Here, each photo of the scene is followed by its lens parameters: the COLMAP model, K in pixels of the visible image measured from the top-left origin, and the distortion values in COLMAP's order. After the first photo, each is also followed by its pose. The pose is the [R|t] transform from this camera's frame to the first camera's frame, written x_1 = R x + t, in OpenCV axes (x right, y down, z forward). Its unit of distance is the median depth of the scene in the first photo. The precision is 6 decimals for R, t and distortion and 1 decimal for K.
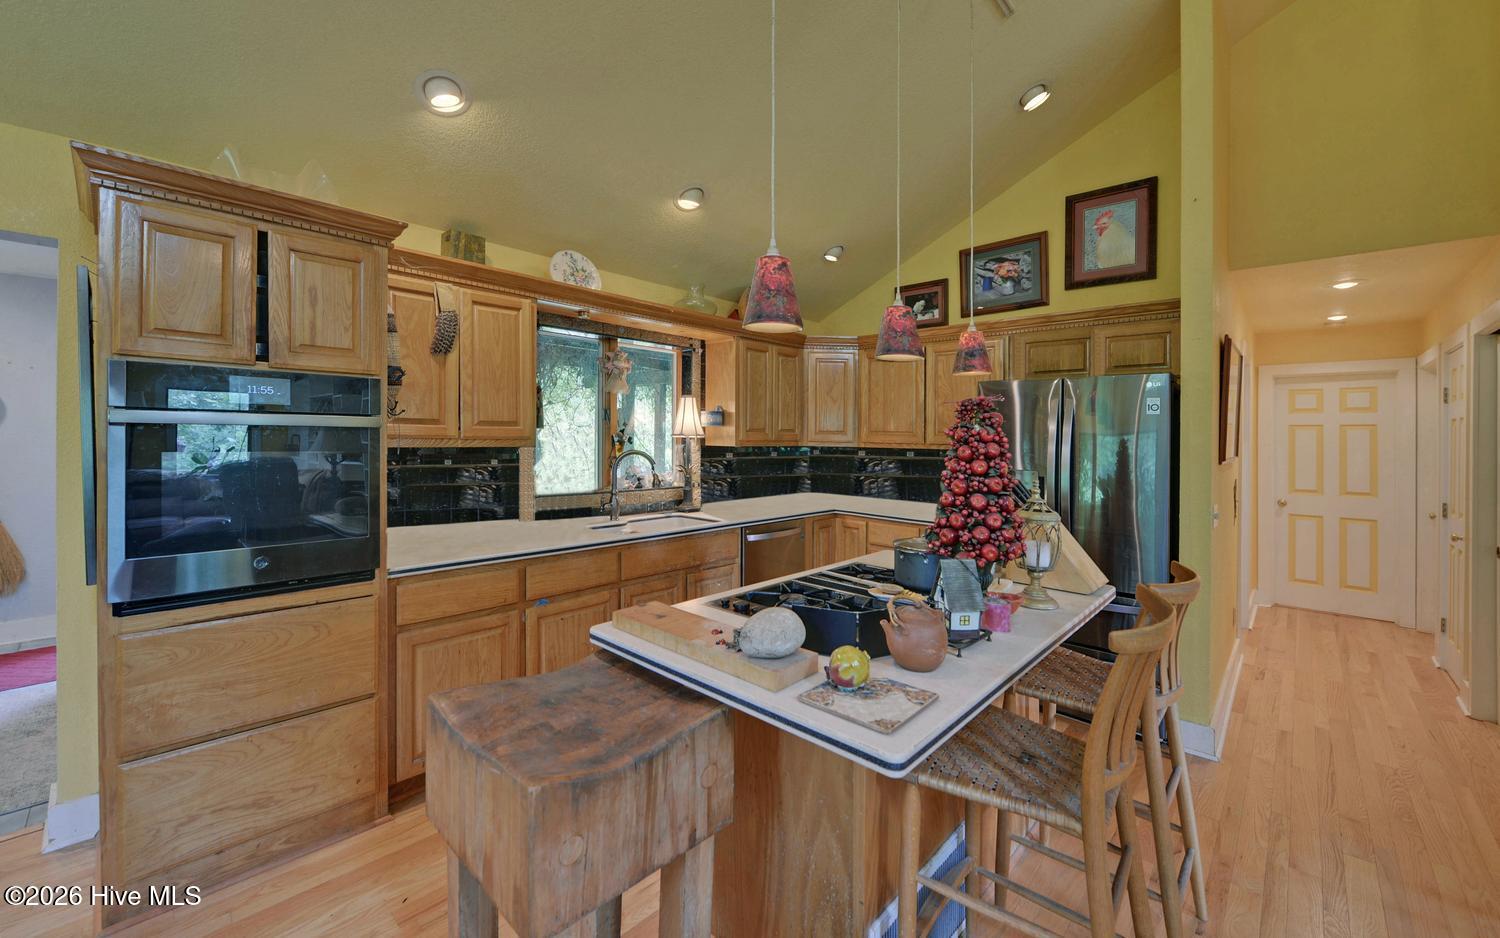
lens RADIAL K [[580.5, 0, 742.7], [0, 580.5, 436.4], [0, 0, 1]] dist [0.000359, -0.000354]
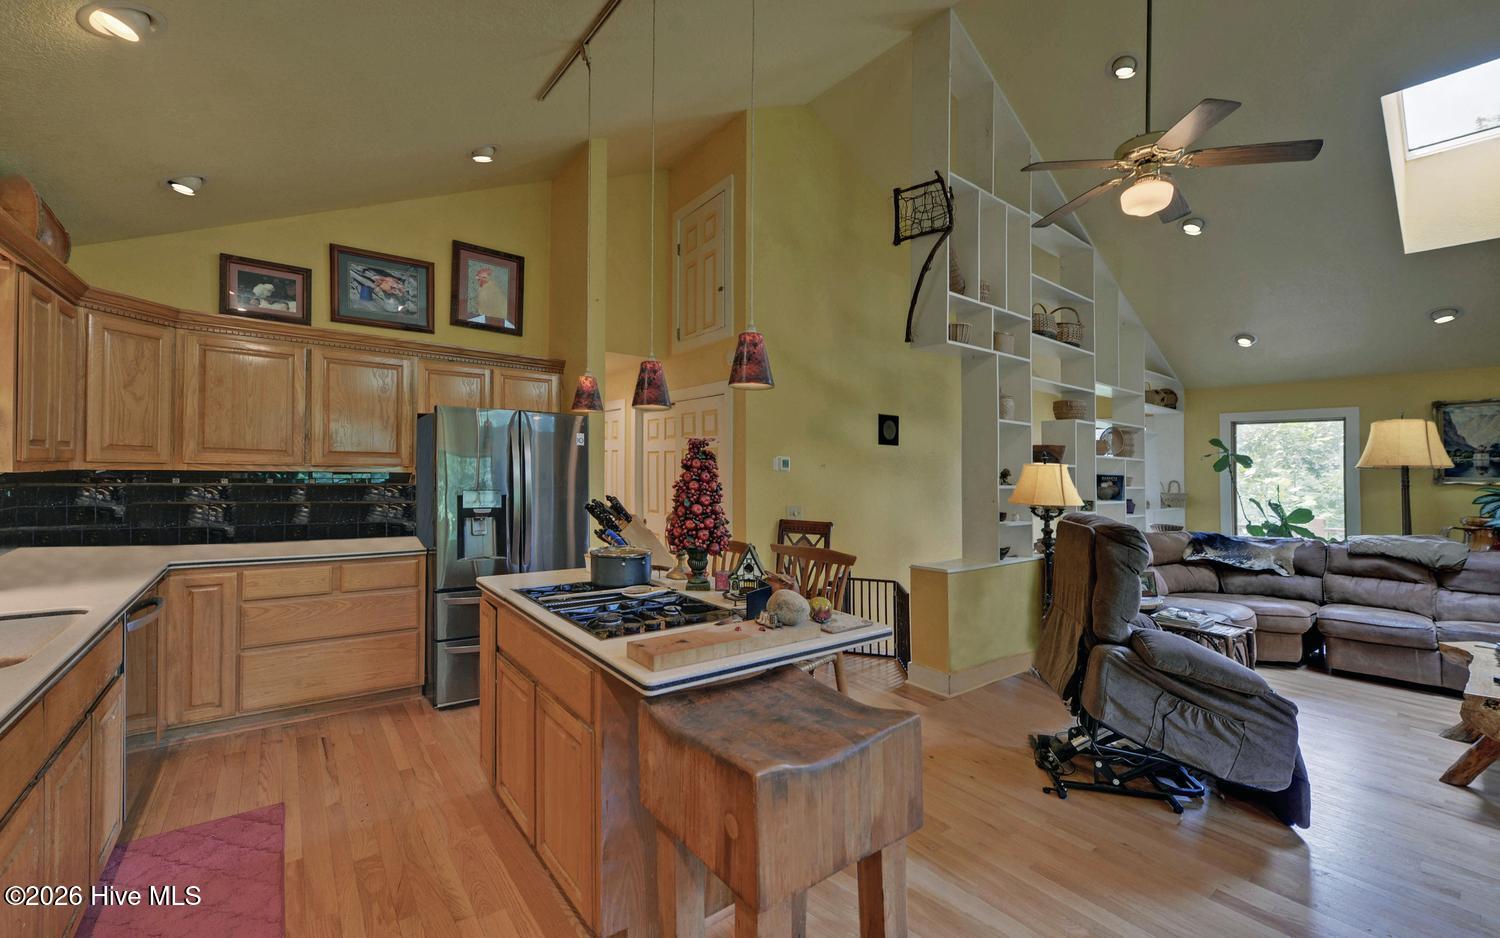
lens RADIAL K [[563.4, 0, 750.0], [0, 563.4, 469.0], [0, 0, 1]] dist [0.001015, -0.000006]
pose [[0.202575, -0.004856, 0.979255, -0.366191], [-0.018744, 0.999785, 0.008835, -0.001588], [-0.979087, -0.020145, 0.202441, 0.230997]]
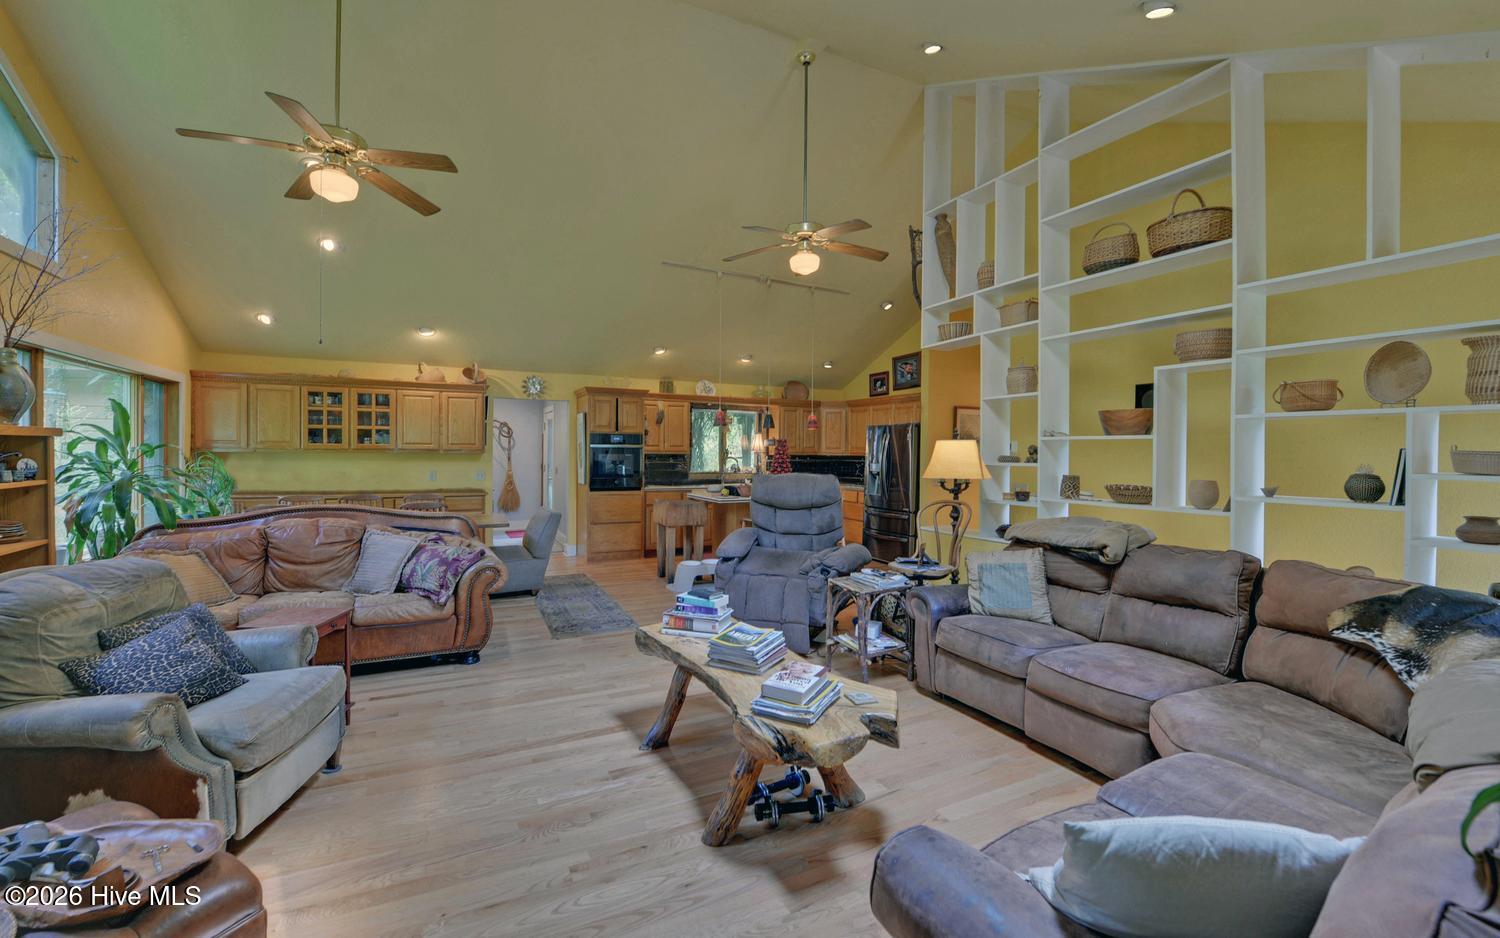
lens RADIAL K [[580.5, 0, 742.7], [0, 580.5, 436.4], [0, 0, 1]] dist [0.000359, -0.000354]
pose [[0.927799, -0.012093, -0.372885, 0.713880], [0.000997, 0.999551, -0.029937, 0.012021], [0.373079, 0.027404, 0.927395, -1.161124]]
